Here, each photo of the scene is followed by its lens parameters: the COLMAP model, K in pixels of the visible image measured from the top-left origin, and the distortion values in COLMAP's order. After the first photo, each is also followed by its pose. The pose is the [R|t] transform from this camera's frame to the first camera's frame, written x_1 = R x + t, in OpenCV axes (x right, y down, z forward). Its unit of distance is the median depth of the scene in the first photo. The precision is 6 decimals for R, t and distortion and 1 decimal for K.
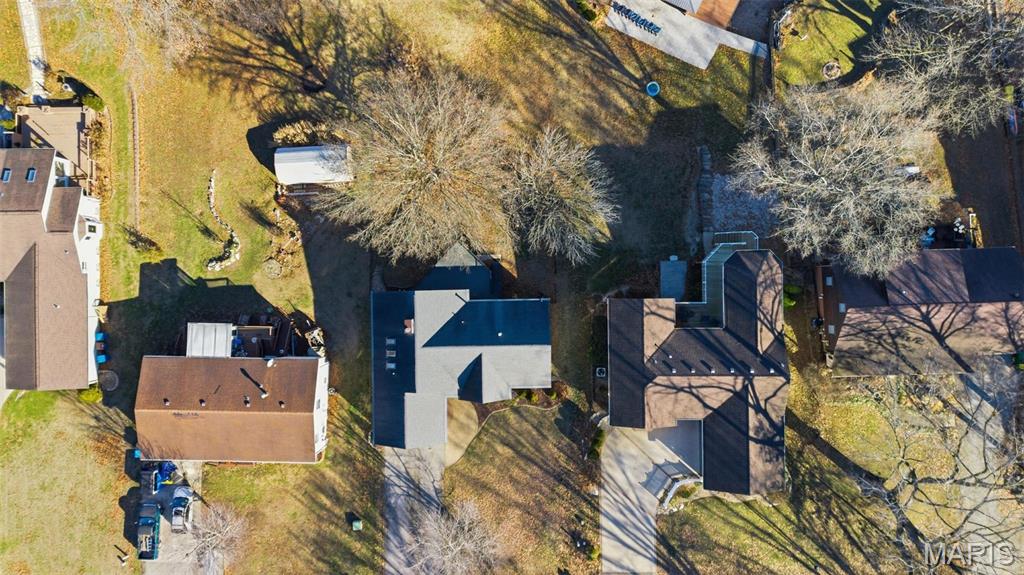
lens RADIAL K [[721.9, 0, 516.8], [0, 721.9, 319.1], [0, 0, 1]] dist [0.001153, -0.002525]
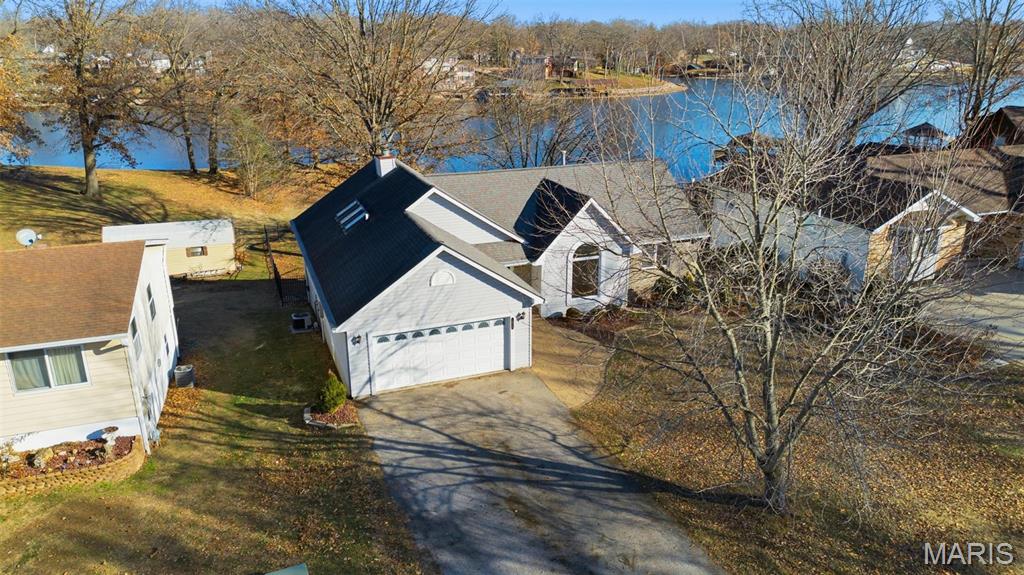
lens RADIAL K [[728.4, 0, 512.0], [0, 728.4, 287.5], [0, 0, 1]] dist [0.020856, -0.005828]
pose [[0.937728, -0.092245, 0.334898, -0.222383], [0.347118, 0.285567, -0.893286, 0.460748], [-0.013234, 0.953909, 0.299804, 0.855816]]
